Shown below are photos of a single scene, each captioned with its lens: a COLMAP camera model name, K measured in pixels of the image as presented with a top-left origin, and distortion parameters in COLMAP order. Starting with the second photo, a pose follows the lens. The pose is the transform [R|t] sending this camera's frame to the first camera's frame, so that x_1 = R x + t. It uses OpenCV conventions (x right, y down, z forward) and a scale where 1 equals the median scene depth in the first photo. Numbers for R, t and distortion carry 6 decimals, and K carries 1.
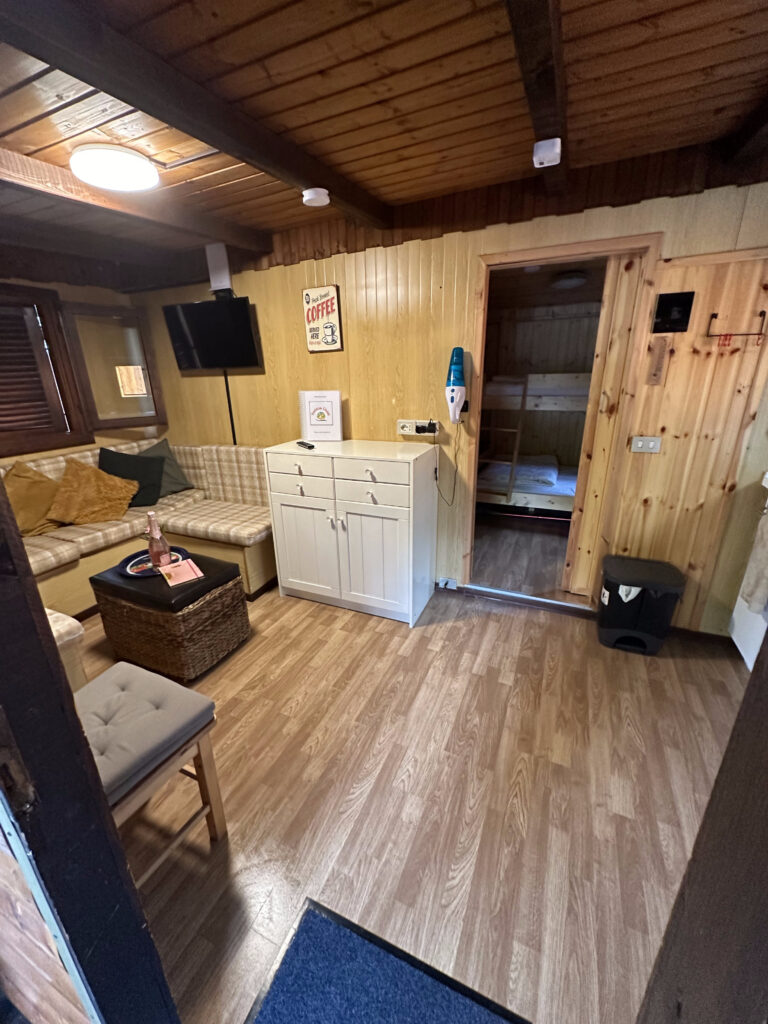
lens RADIAL K [[408.3, 0, 381.7], [0, 408.3, 512.7], [0, 0, 1]] dist [-0.000140, 0.000541]
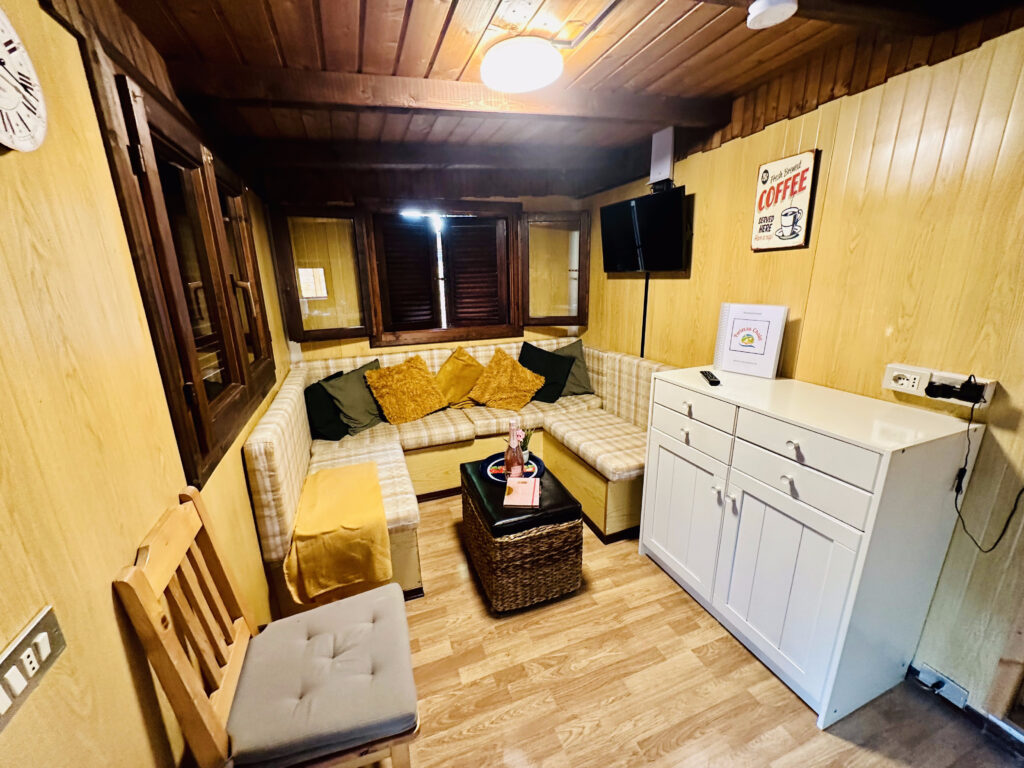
lens RADIAL K [[408.3, 0, 512.0], [0, 408.3, 384.0], [0, 0, 1]] dist [-0.000140, 0.000541]
pose [[0.708791, 0.195564, -0.677769, 0.055747], [-0.229936, 0.972379, 0.040112, -0.098049], [0.666892, 0.127412, 0.734180, 0.223852]]
